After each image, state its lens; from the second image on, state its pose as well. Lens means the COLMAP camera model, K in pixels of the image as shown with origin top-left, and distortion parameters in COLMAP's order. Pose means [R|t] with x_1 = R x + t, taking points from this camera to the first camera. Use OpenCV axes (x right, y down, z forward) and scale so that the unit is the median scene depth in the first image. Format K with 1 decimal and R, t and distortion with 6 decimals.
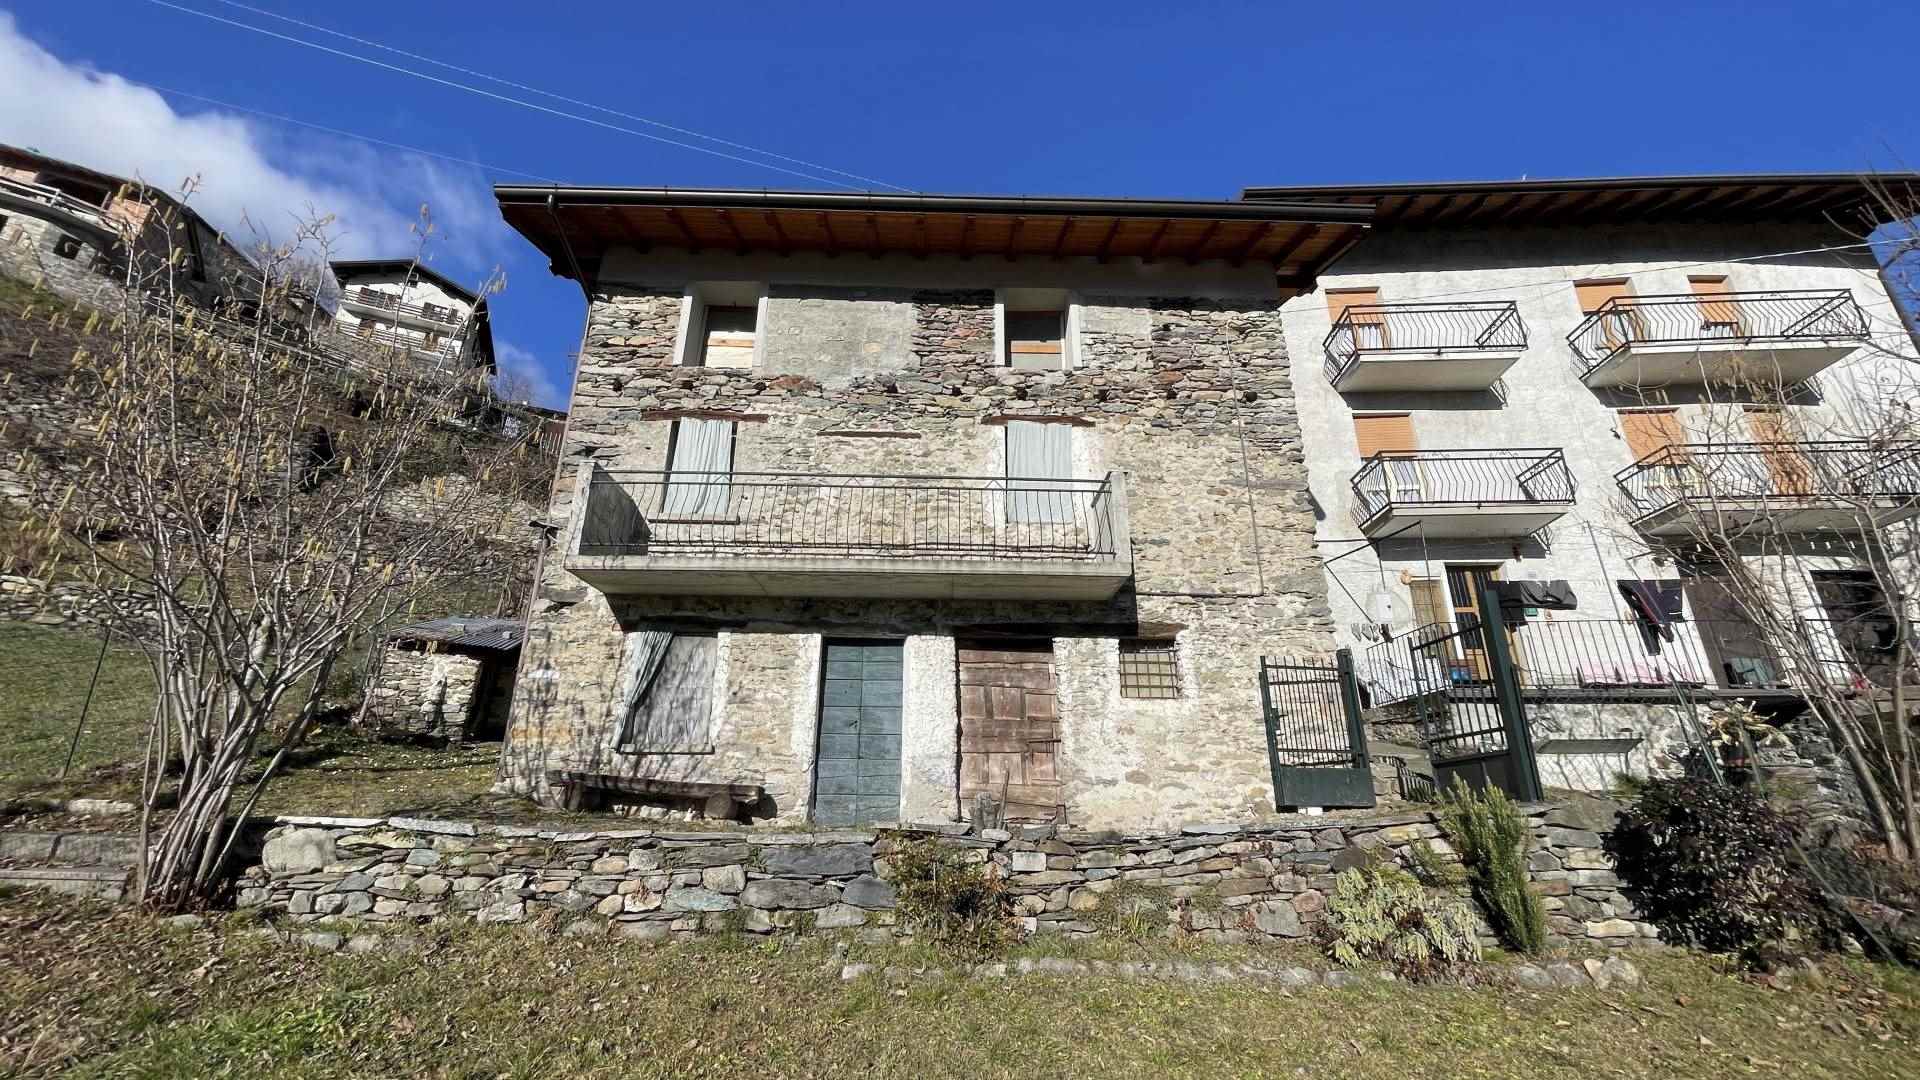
lens RADIAL K [[782.4, 0, 954.3], [0, 782.4, 544.5], [0, 0, 1]] dist [-0.002260, 0.000706]
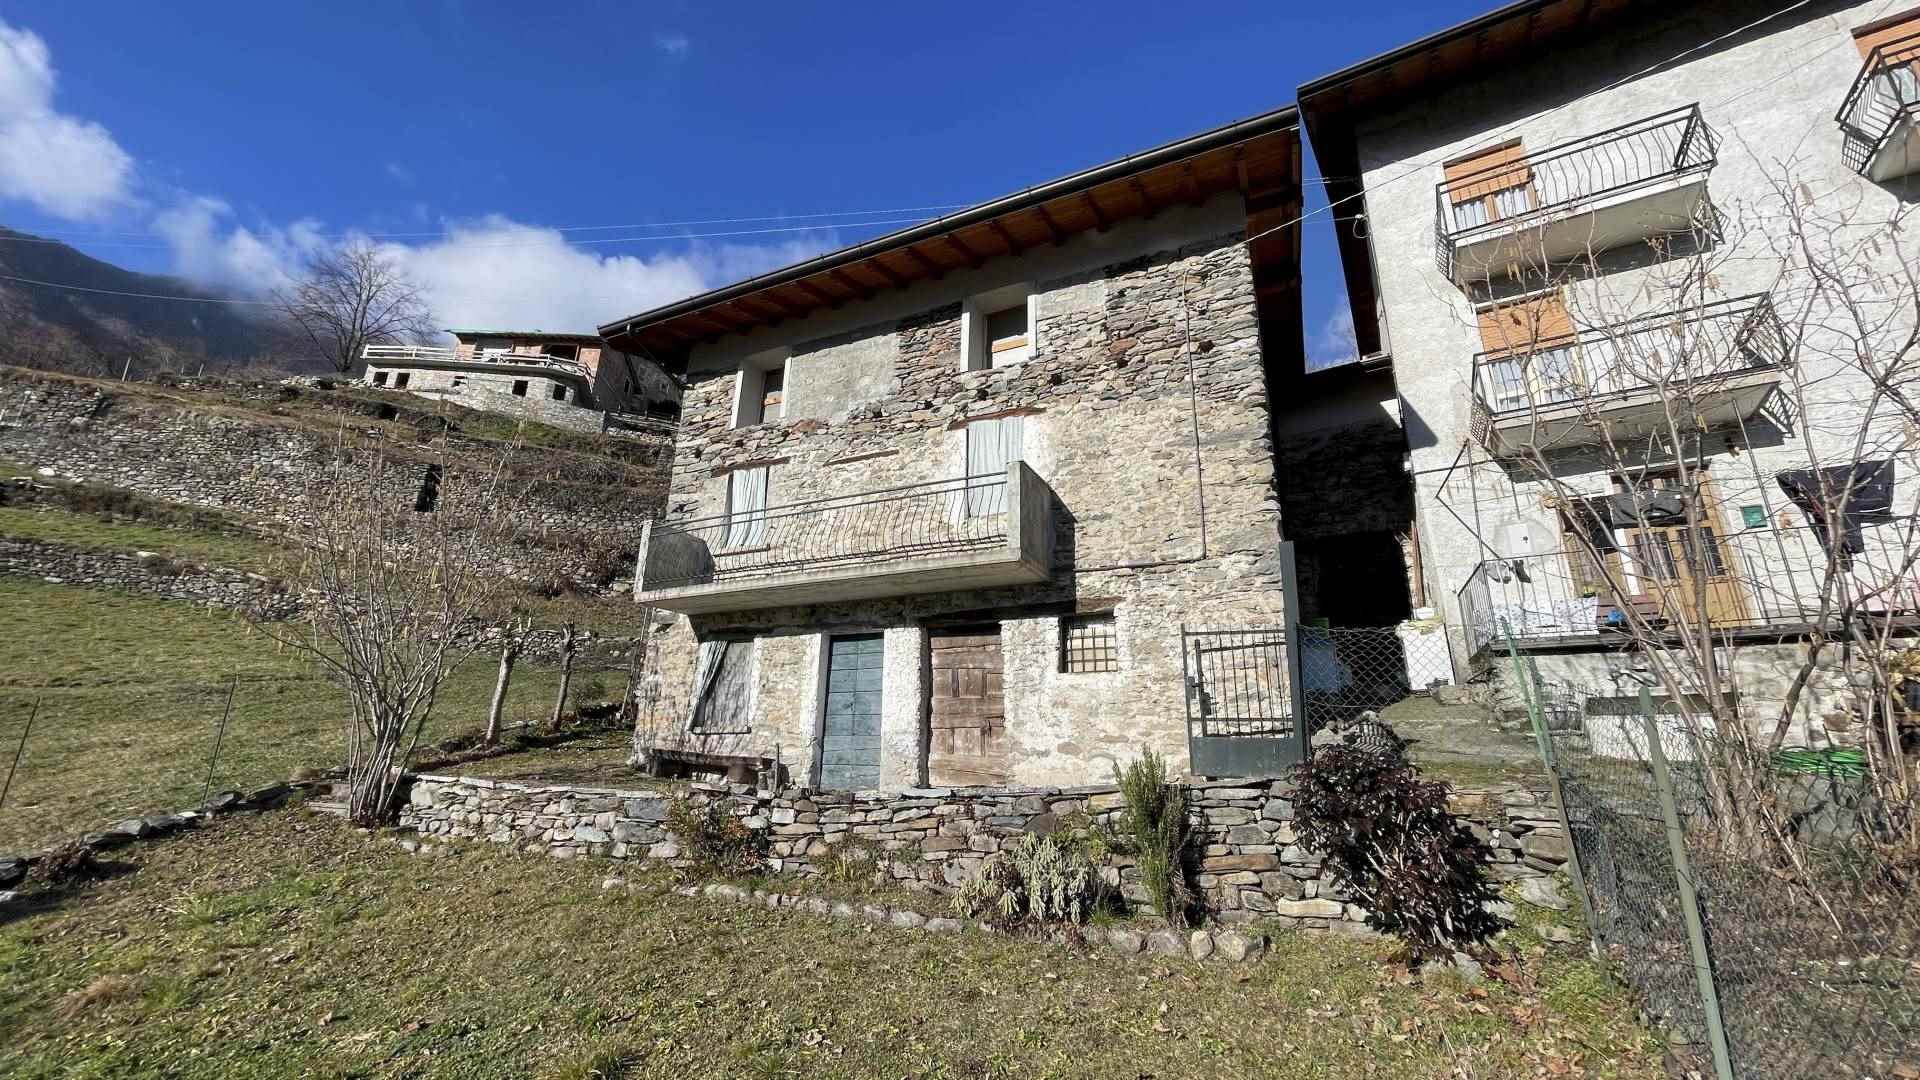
lens RADIAL K [[782.4, 0, 954.3], [0, 782.4, 544.5], [0, 0, 1]] dist [-0.002260, 0.000706]
pose [[0.887958, -0.123717, -0.442973, 0.552499], [0.136950, 0.990576, -0.002133, 0.008401], [0.439062, -0.058771, 0.896533, 0.012212]]
